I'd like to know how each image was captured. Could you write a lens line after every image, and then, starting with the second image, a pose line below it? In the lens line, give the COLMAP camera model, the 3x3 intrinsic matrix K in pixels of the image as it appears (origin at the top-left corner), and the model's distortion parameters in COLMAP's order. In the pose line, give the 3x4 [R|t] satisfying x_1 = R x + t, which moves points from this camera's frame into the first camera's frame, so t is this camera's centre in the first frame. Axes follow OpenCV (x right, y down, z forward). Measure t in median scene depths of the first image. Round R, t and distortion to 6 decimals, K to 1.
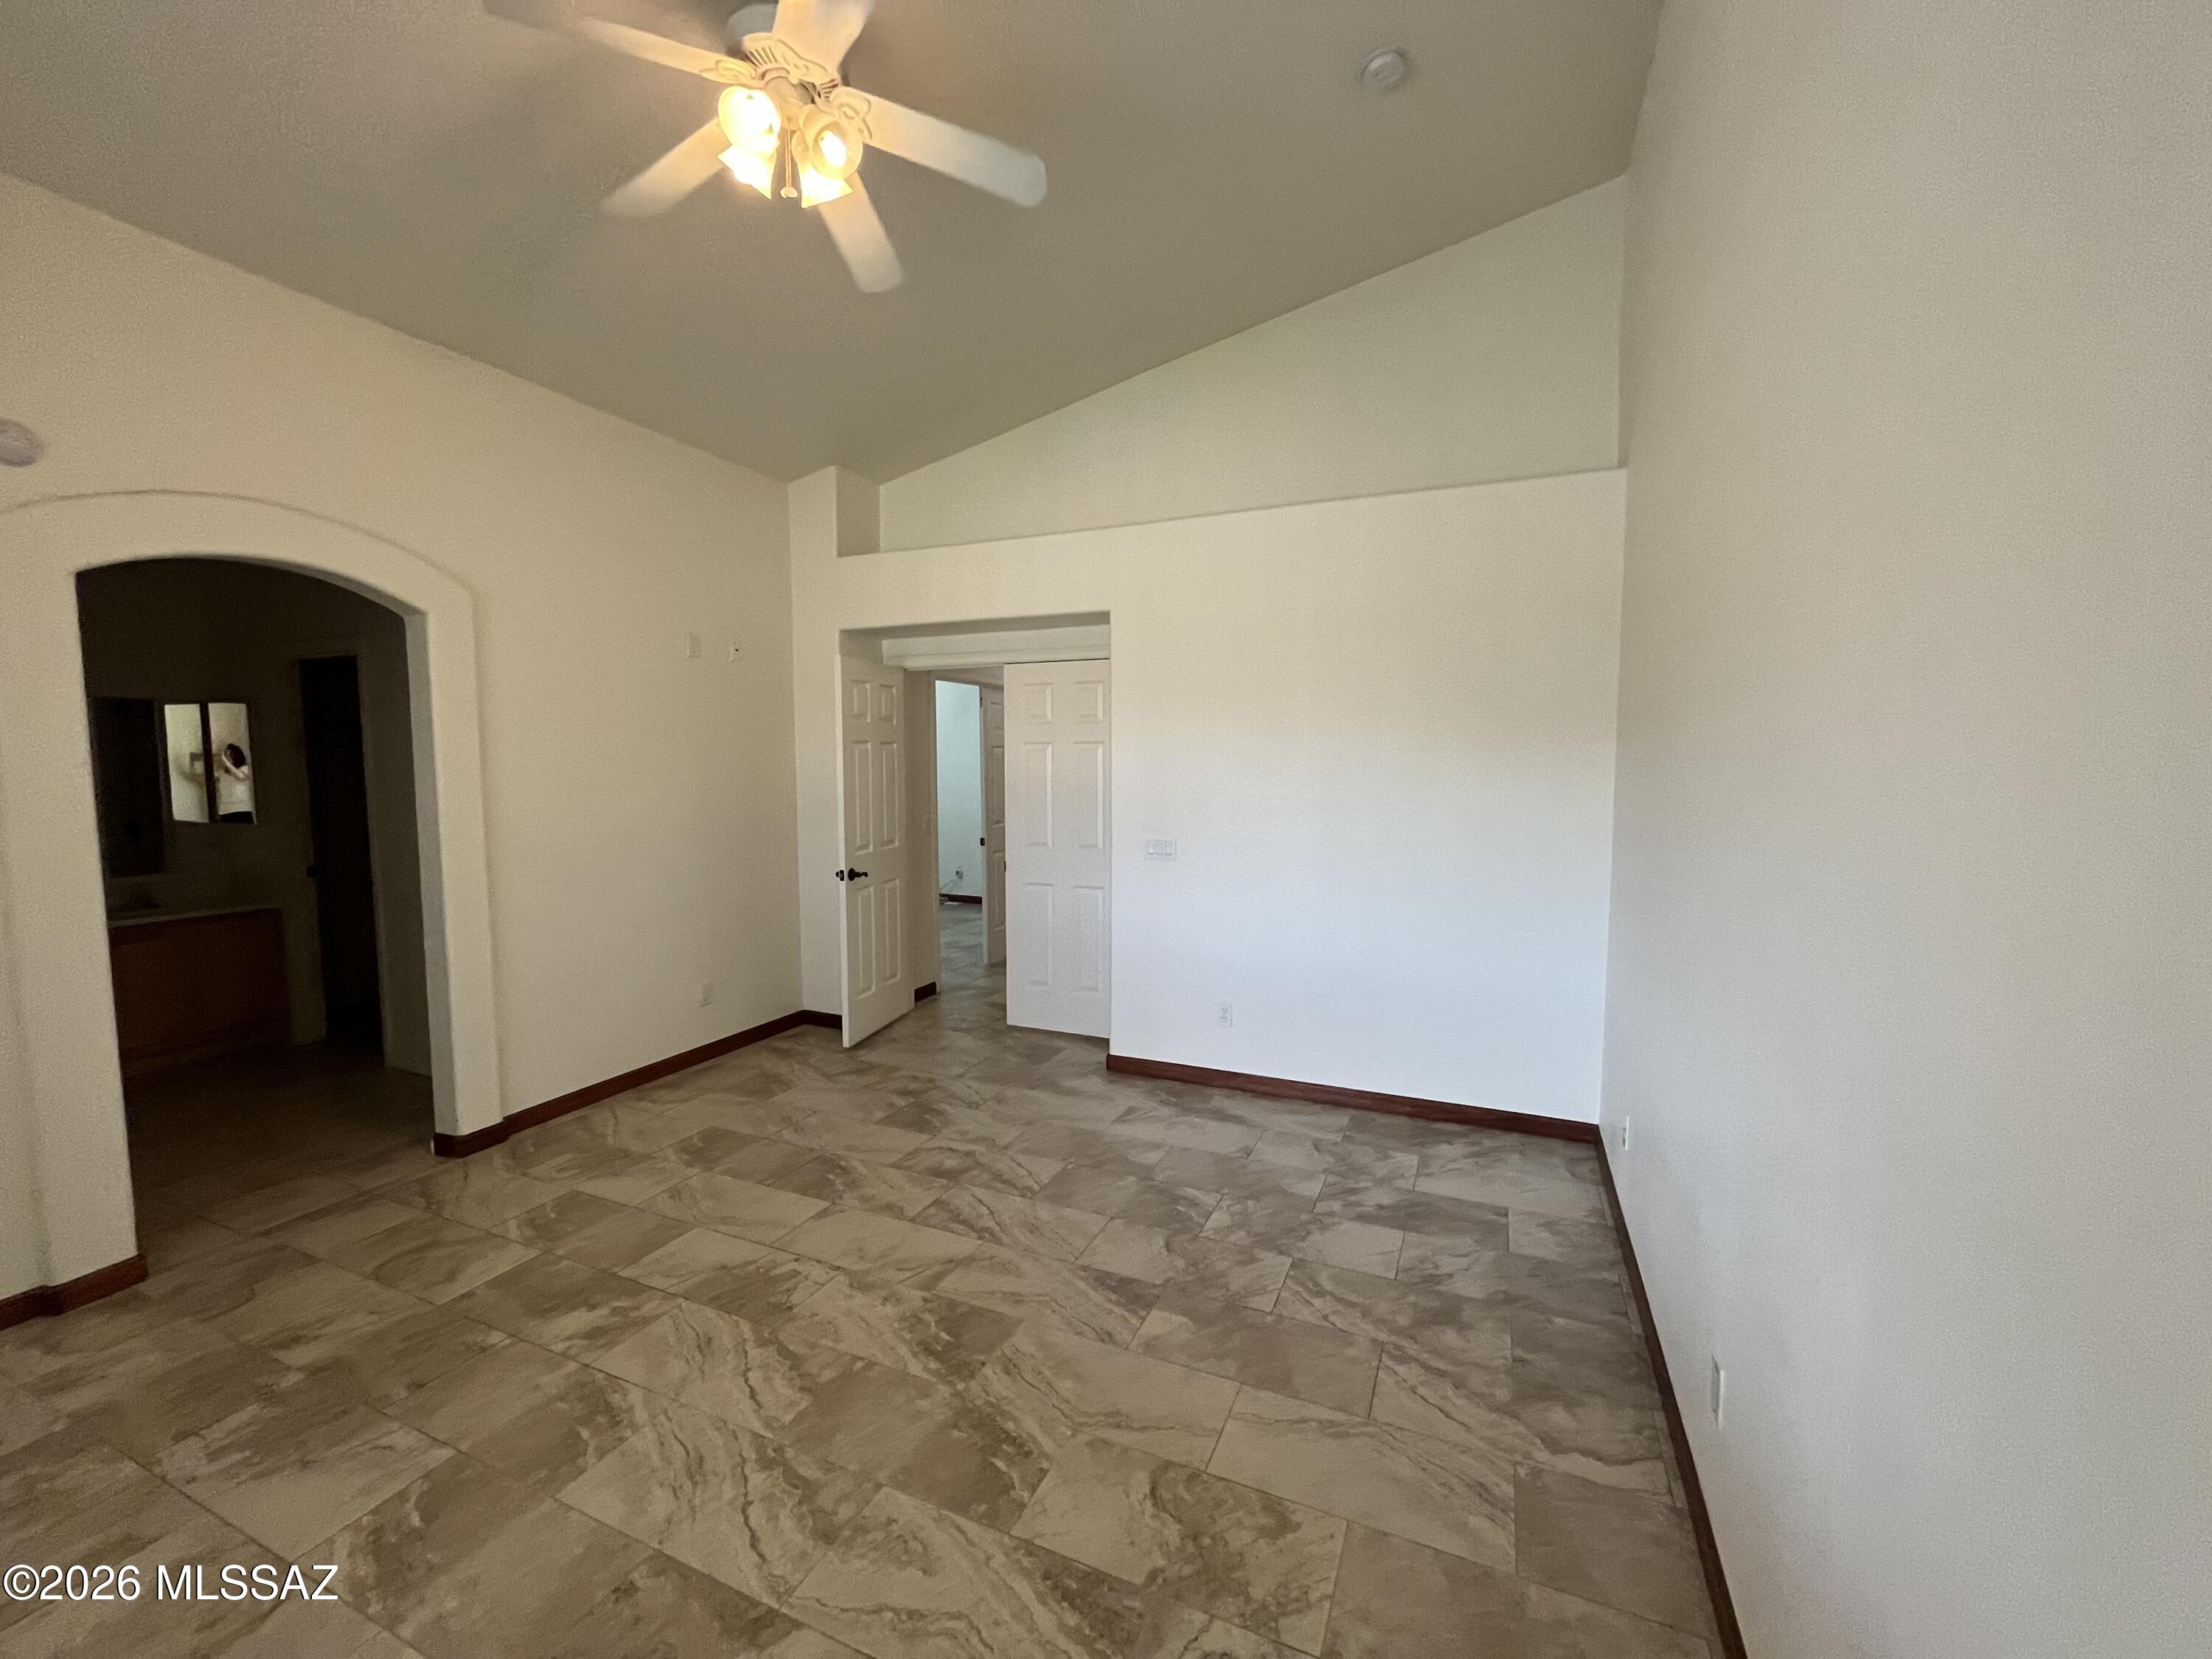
lens RADIAL K [[890.4, 0, 1083.8], [0, 890.4, 862.3], [0, 0, 1]] dist [0.000262, 0.000105]
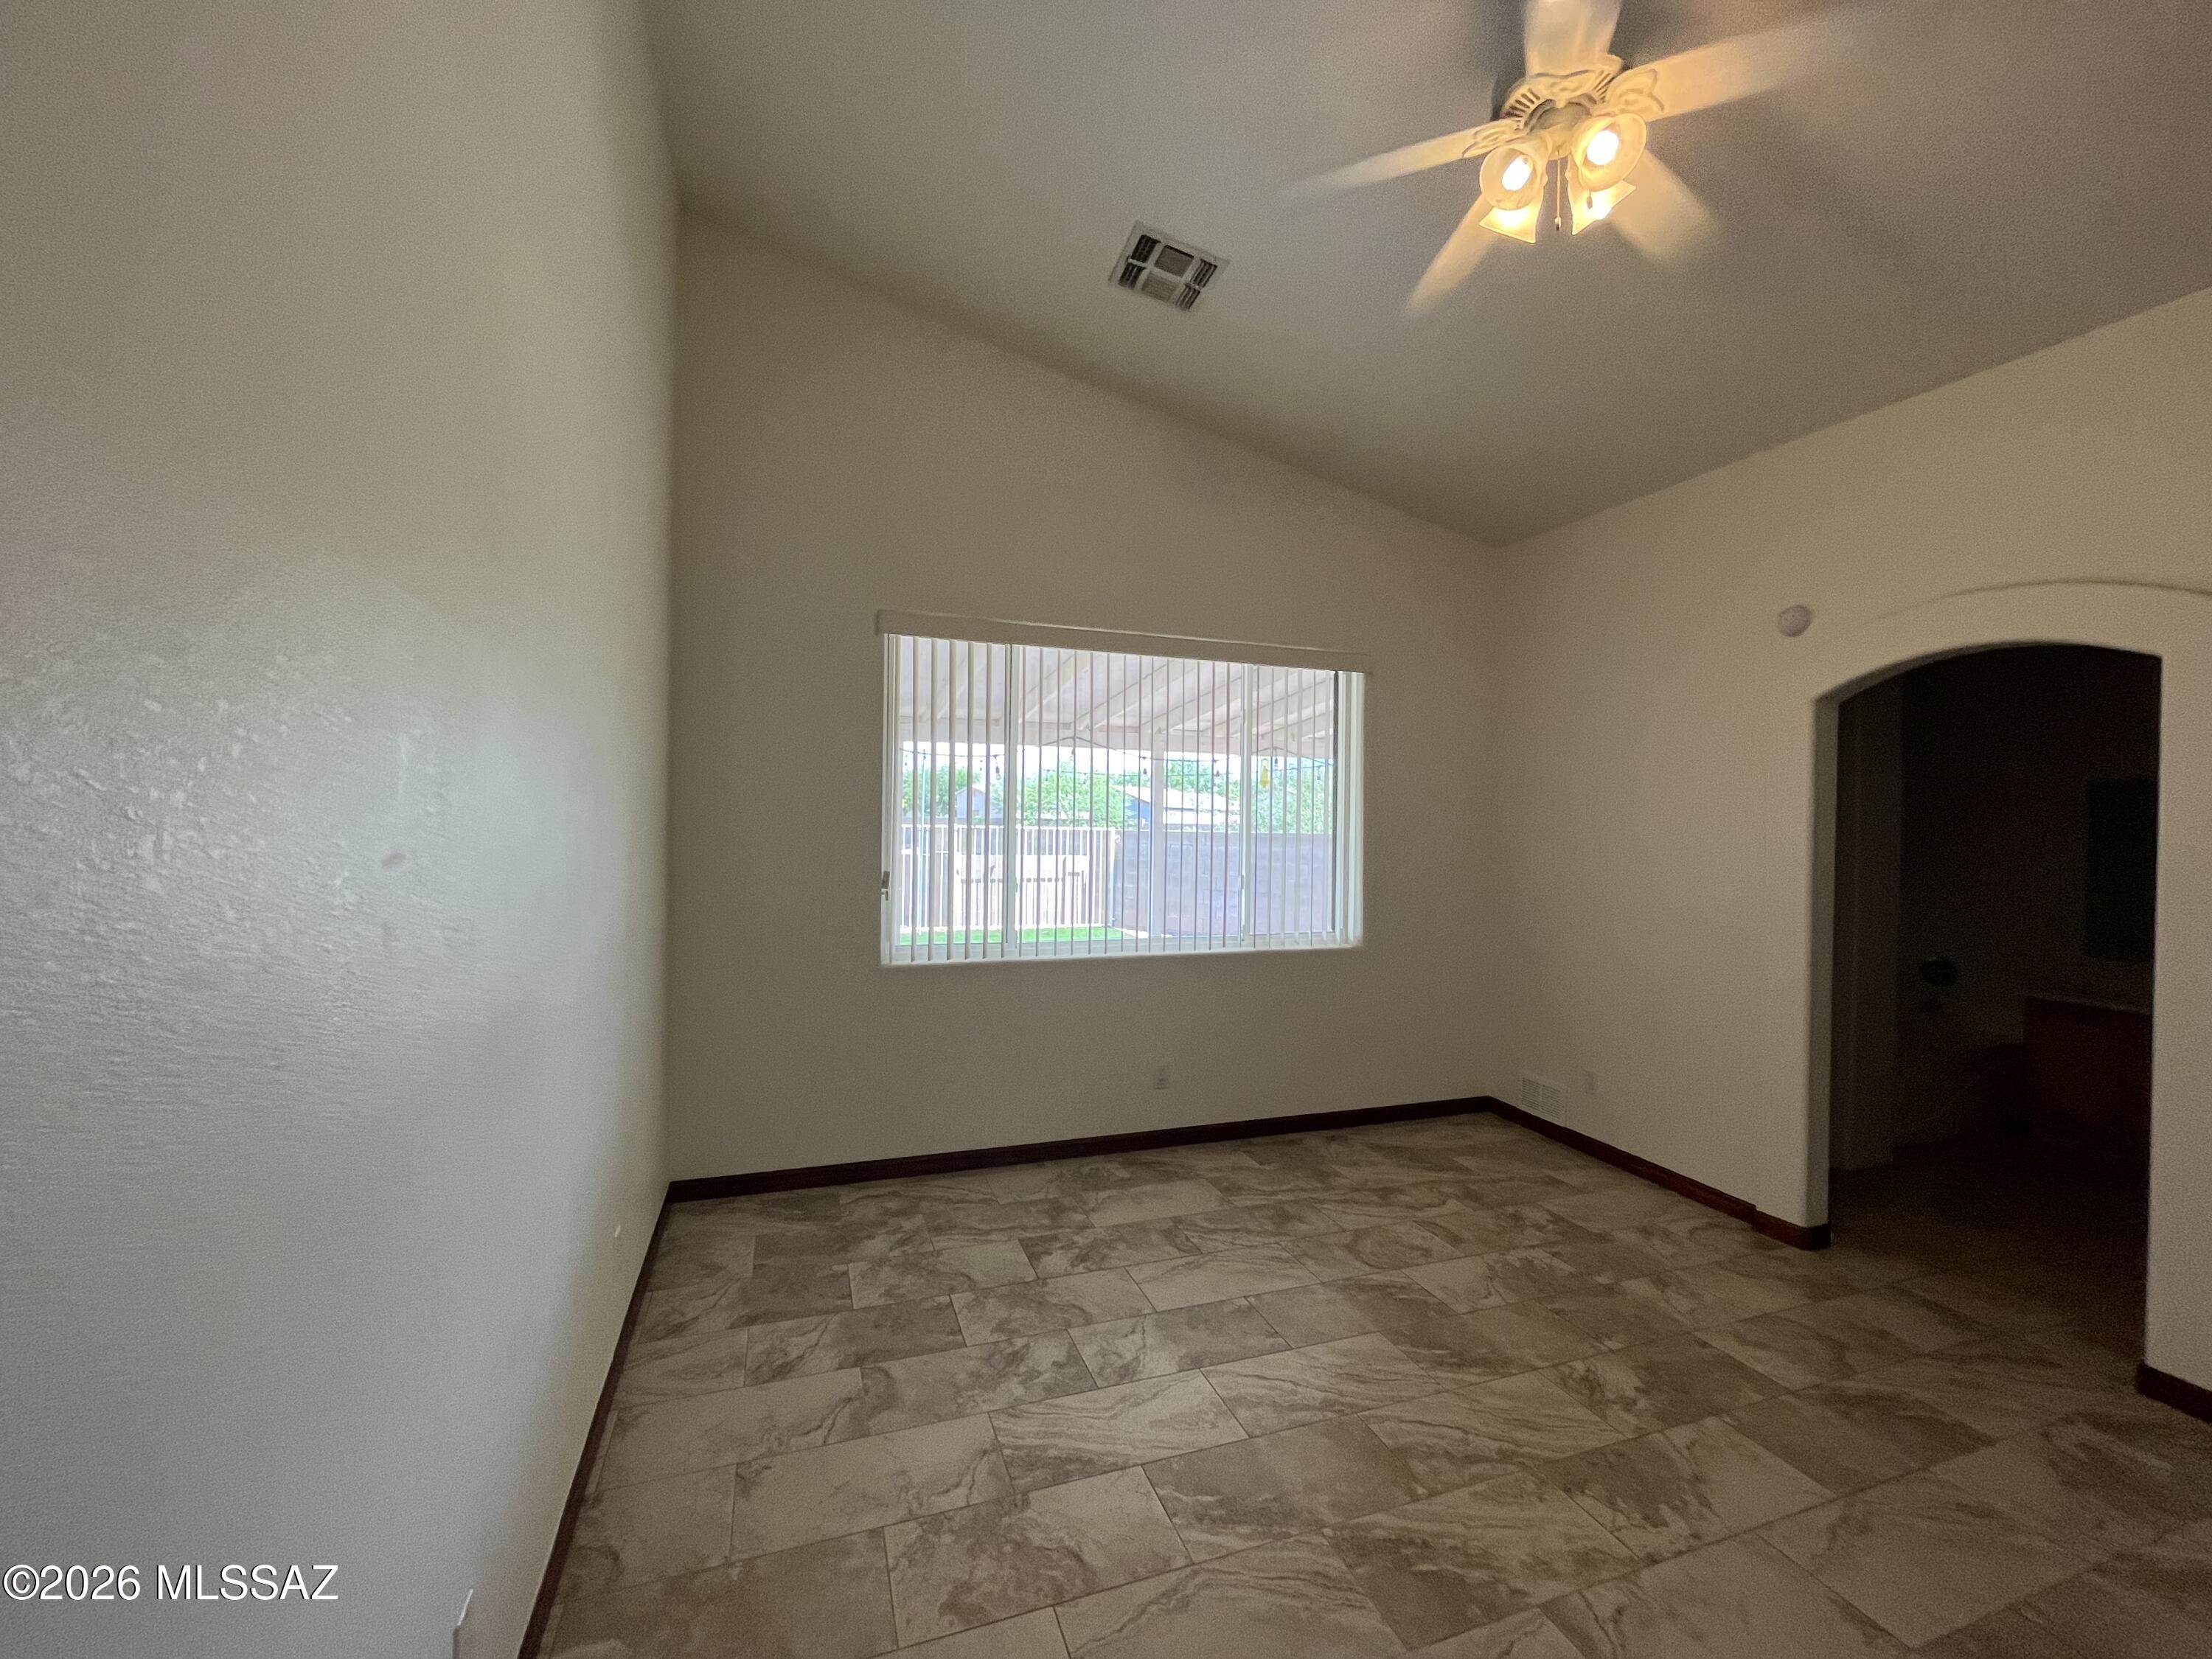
lens RADIAL K [[888.9, 0, 1096.6], [0, 888.9, 830.6], [0, 0, 1]] dist [-0.001803, 0.000192]
pose [[-0.721666, -0.004227, -0.692229, 0.656139], [-0.092622, 0.991579, 0.090506, -0.169467], [0.686017, 0.129431, -0.715981, 1.405240]]
